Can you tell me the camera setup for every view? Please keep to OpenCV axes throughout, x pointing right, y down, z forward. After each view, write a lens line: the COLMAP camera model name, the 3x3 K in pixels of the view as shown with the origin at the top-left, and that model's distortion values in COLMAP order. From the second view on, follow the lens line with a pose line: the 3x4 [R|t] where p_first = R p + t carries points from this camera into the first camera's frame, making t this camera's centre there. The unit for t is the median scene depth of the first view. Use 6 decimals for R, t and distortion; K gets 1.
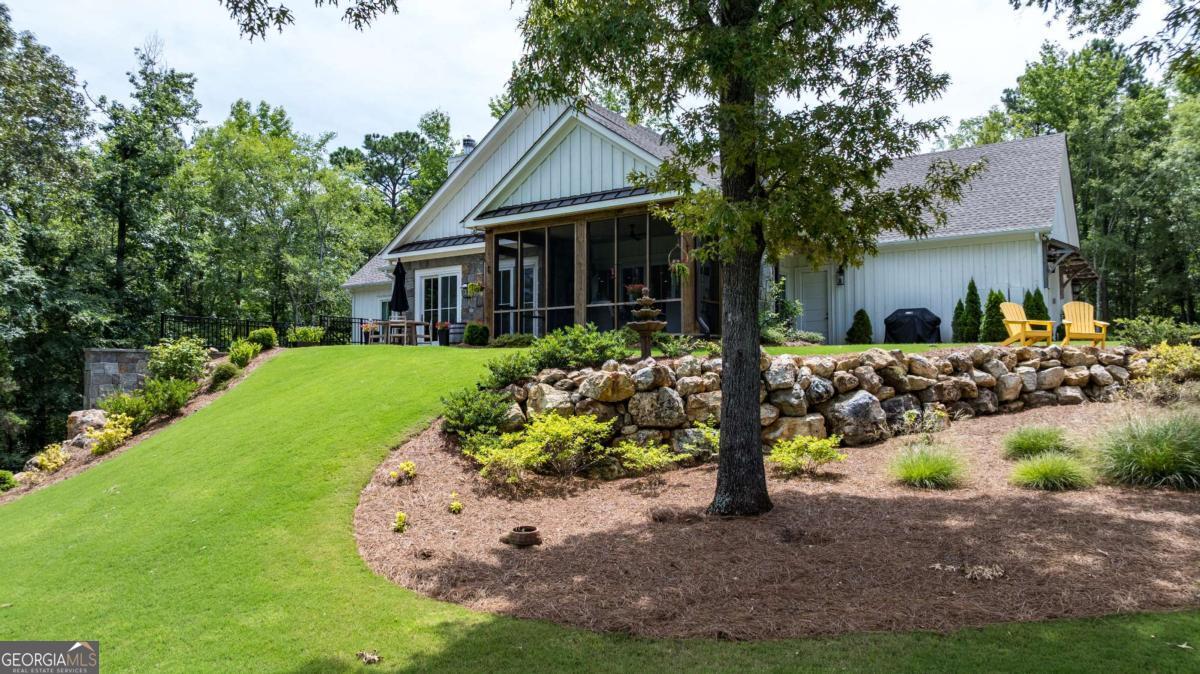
lens RADIAL K [[830.1, 0, 598.8], [0, 830.1, 338.2], [0, 0, 1]] dist [-0.043849, 0.000356]
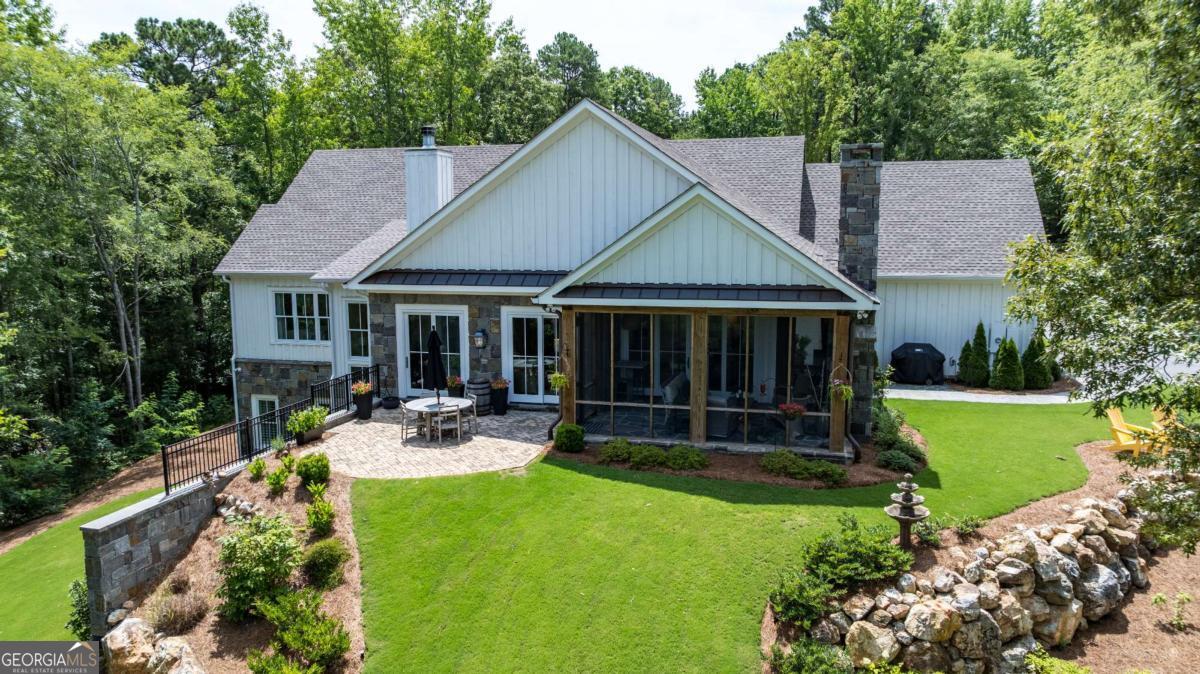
lens RADIAL K [[830.1, 0, 601.1], [0, 830.1, 335.7], [0, 0, 1]] dist [-0.043849, 0.000356]
pose [[0.942754, -0.043628, 0.330623, -0.316639], [-0.015199, 0.984755, 0.173283, -0.205817], [-0.333143, -0.168388, 0.927718, 0.164593]]
